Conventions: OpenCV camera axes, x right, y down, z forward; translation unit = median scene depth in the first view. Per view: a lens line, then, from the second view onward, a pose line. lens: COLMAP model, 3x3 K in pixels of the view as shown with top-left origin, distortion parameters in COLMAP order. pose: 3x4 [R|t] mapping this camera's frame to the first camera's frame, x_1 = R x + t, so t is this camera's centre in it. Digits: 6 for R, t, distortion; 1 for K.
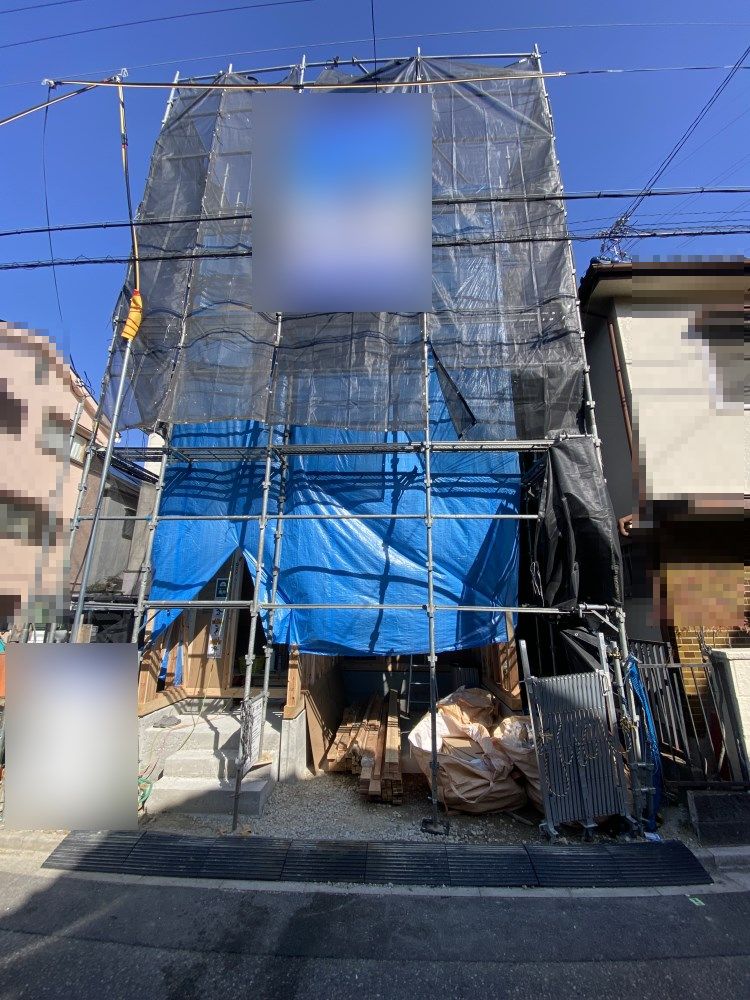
lens RADIAL K [[401.6, 0, 377.0], [0, 401.6, 499.5], [0, 0, 1]] dist [0.013478, -0.017324]
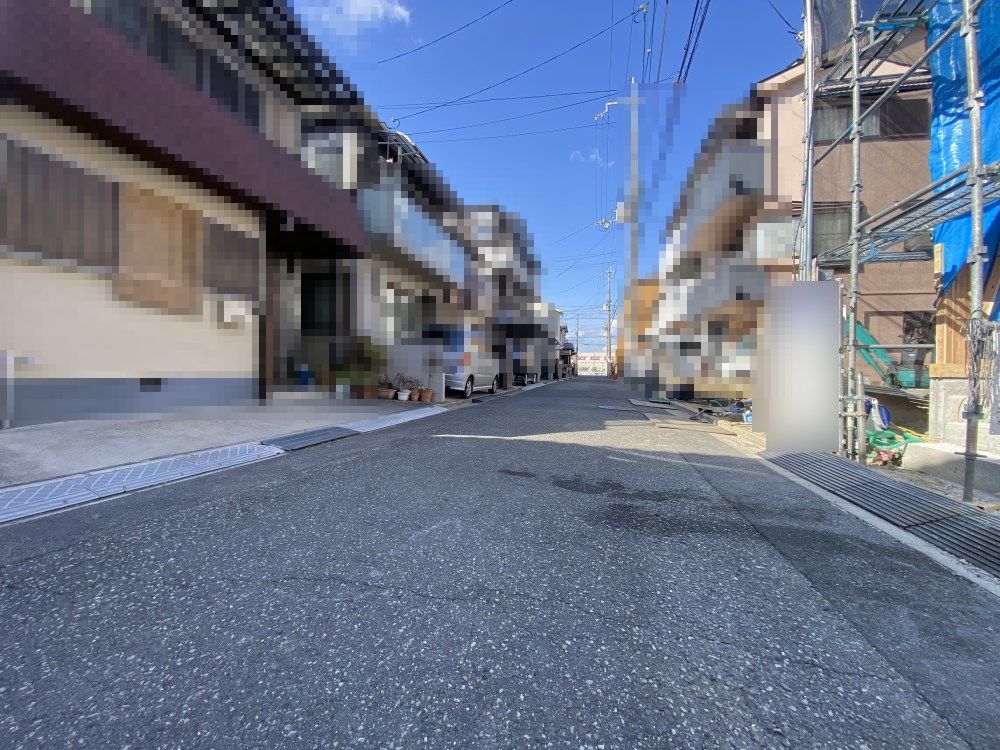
lens RADIAL K [[401.6, 0, 500.0], [0, 401.6, 375.0], [0, 0, 1]] dist [0.013478, -0.017324]
pose [[-0.192392, 0.007078, -0.981293, 0.374903], [0.251411, 0.966955, -0.042317, 0.417252], [0.948566, -0.254849, -0.187814, 0.410002]]
